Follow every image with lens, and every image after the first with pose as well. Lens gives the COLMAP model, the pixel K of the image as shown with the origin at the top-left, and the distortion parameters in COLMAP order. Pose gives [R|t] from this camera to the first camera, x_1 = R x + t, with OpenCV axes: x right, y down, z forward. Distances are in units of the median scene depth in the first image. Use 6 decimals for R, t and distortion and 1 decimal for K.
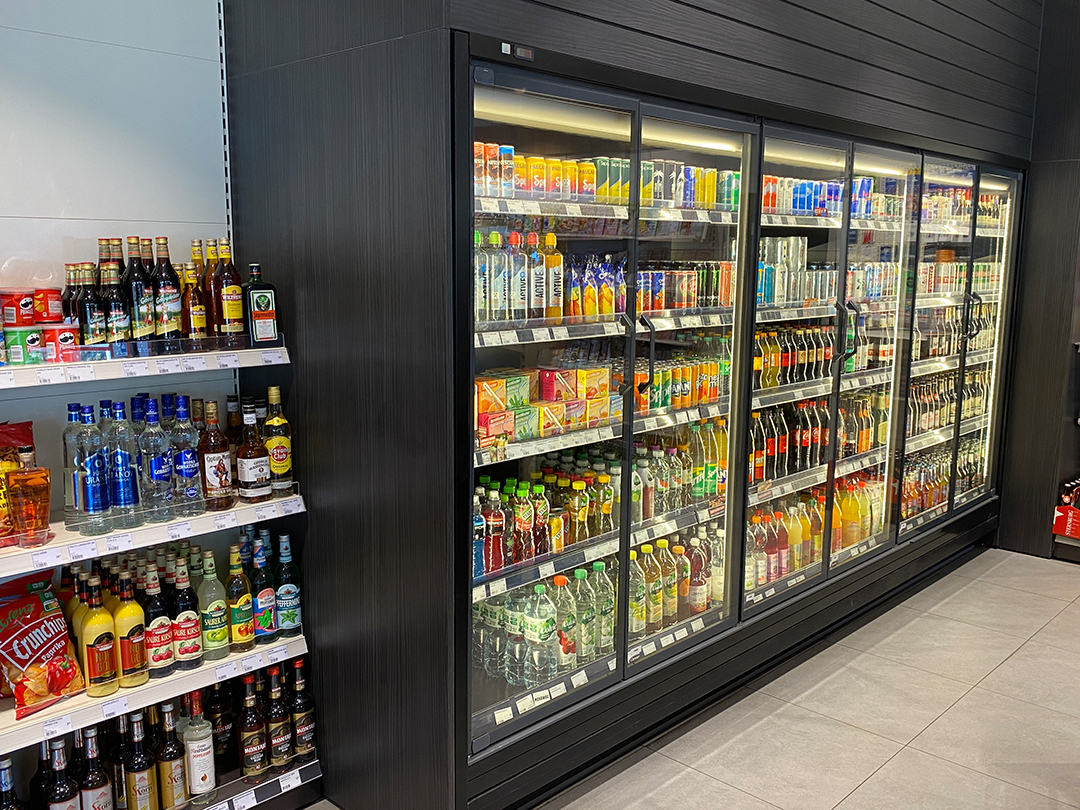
lens RADIAL K [[952.6, 0, 540.0], [0, 952.6, 405.0], [0, 0, 1]] dist [0.117047, -0.278540]
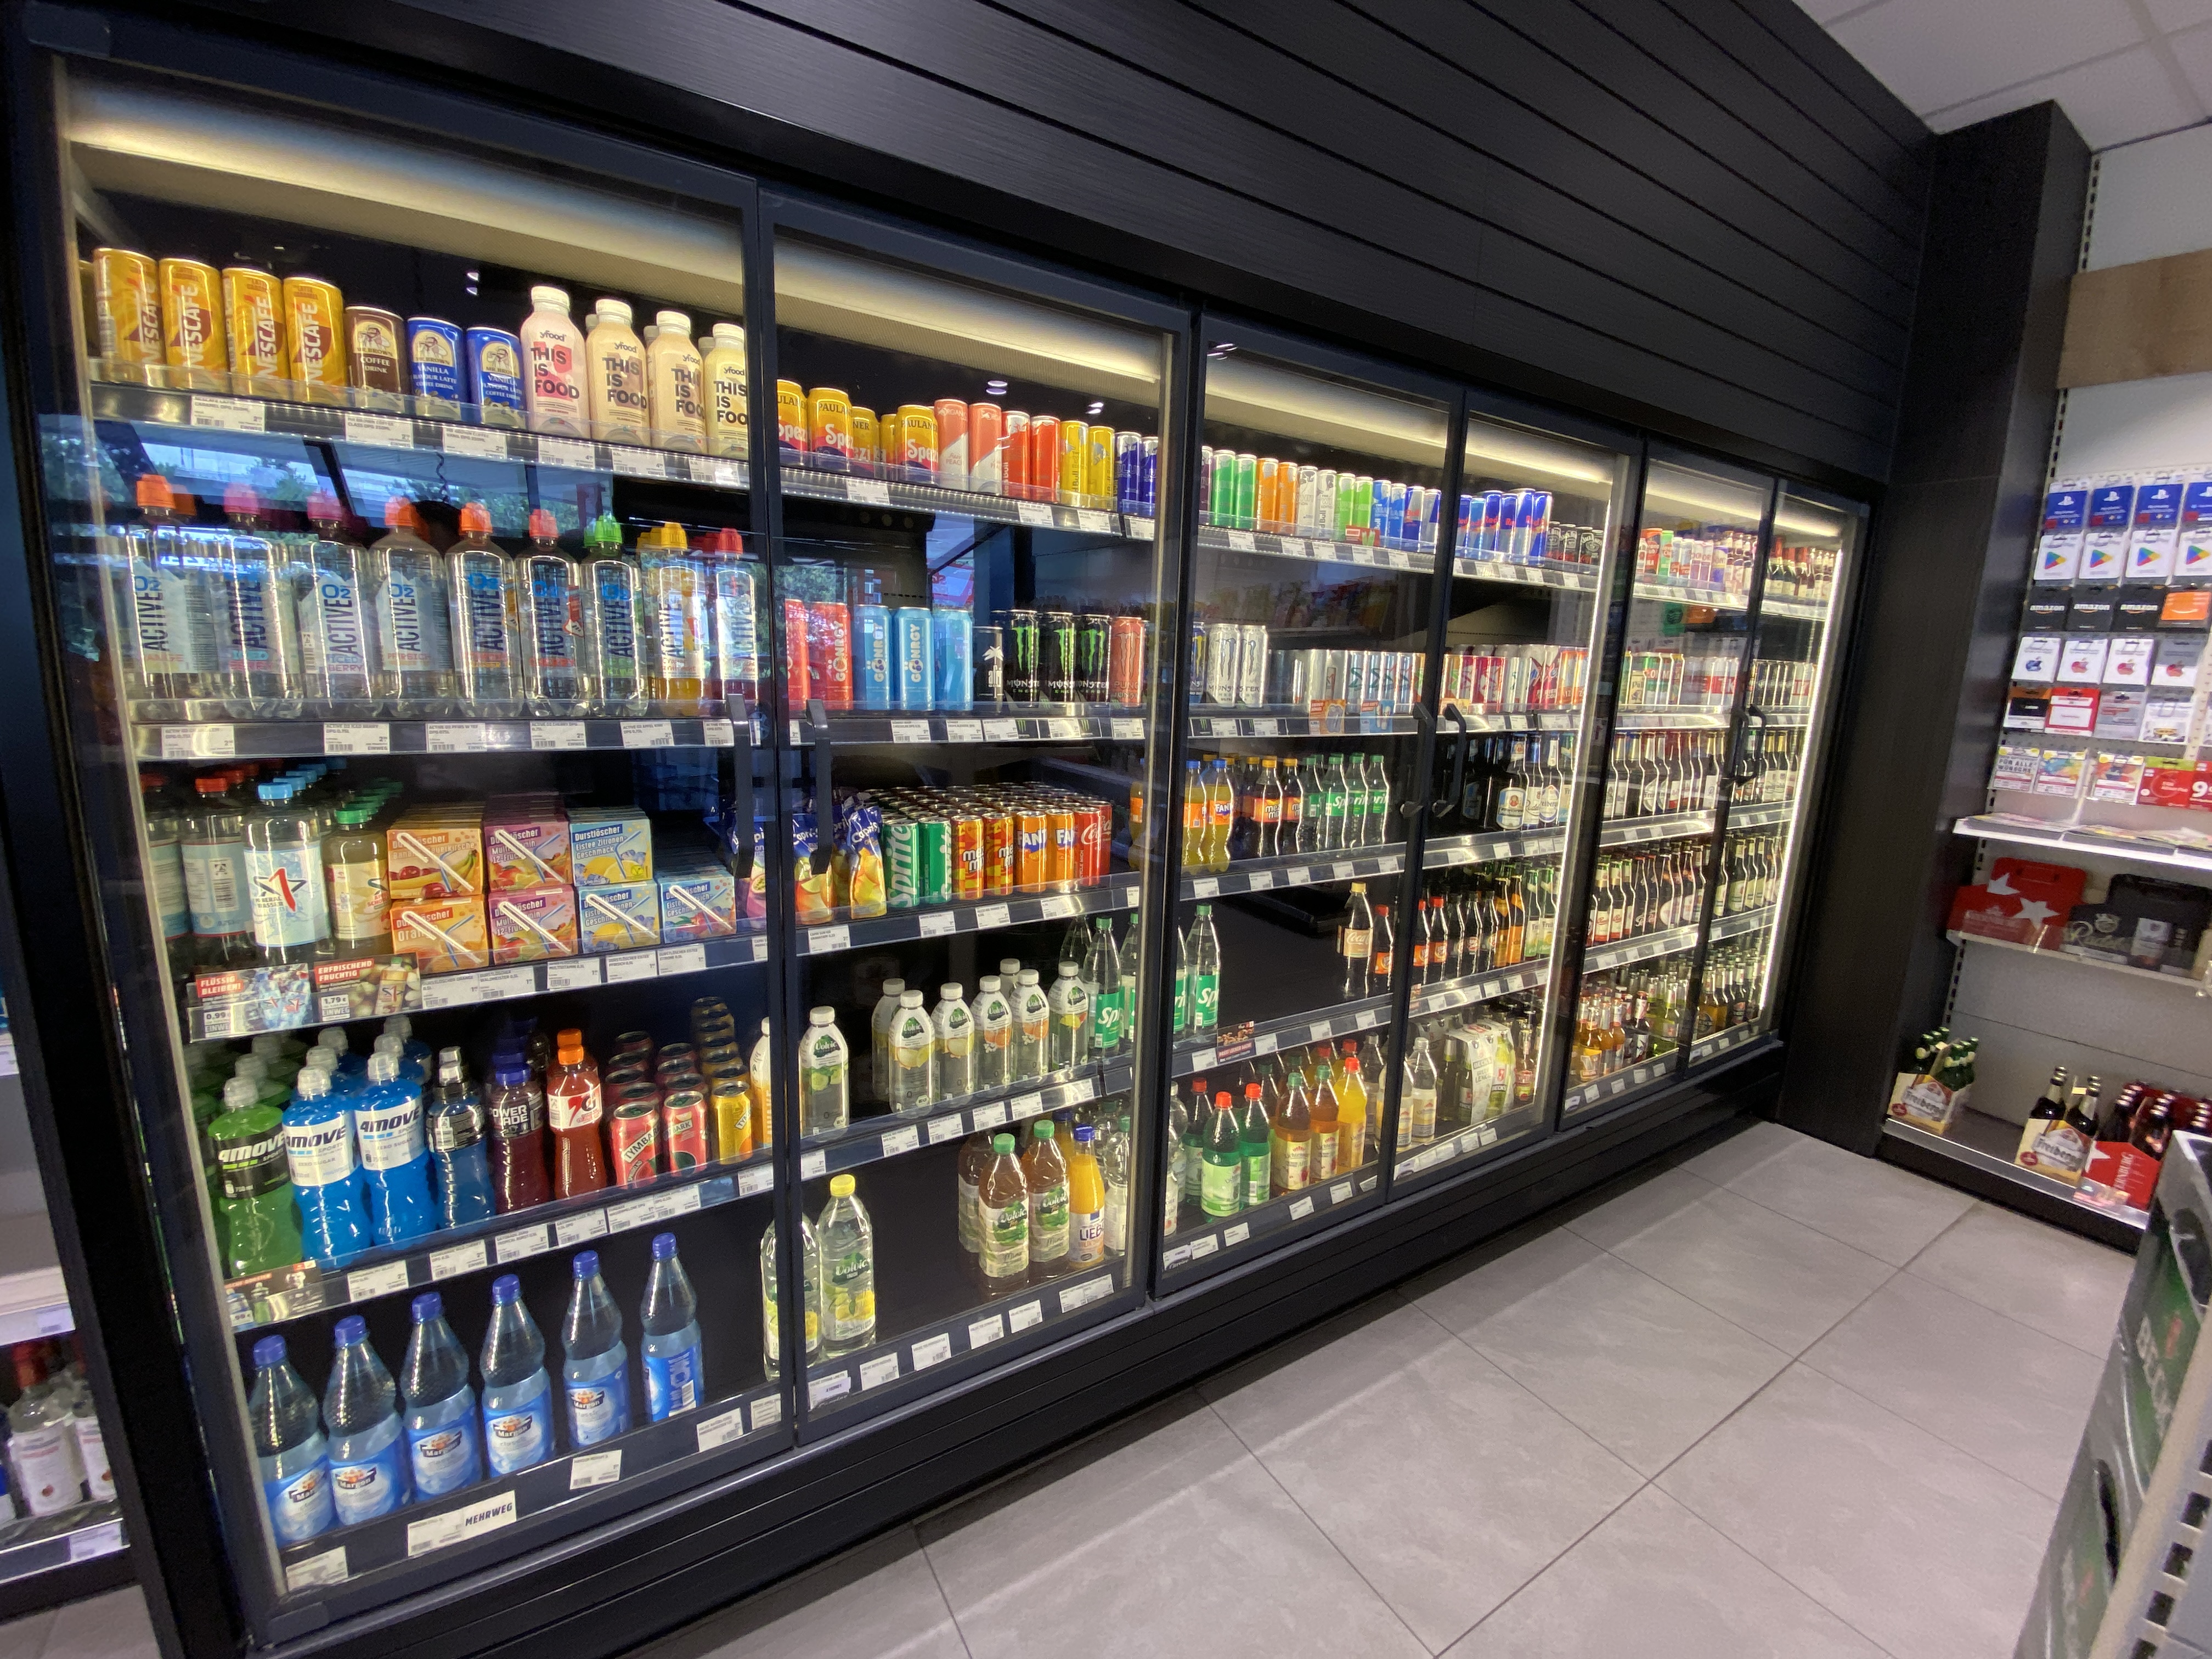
lens RADIAL K [[940.8, 0, 1106.0], [0, 940.8, 829.5], [0, 0, 1]] dist [0.000272, 0.000097]
pose [[0.971790, 0.066379, -0.226314, 0.203933], [-0.063181, 0.997774, 0.021354, -0.029901], [0.227227, -0.006453, 0.973820, 0.355502]]
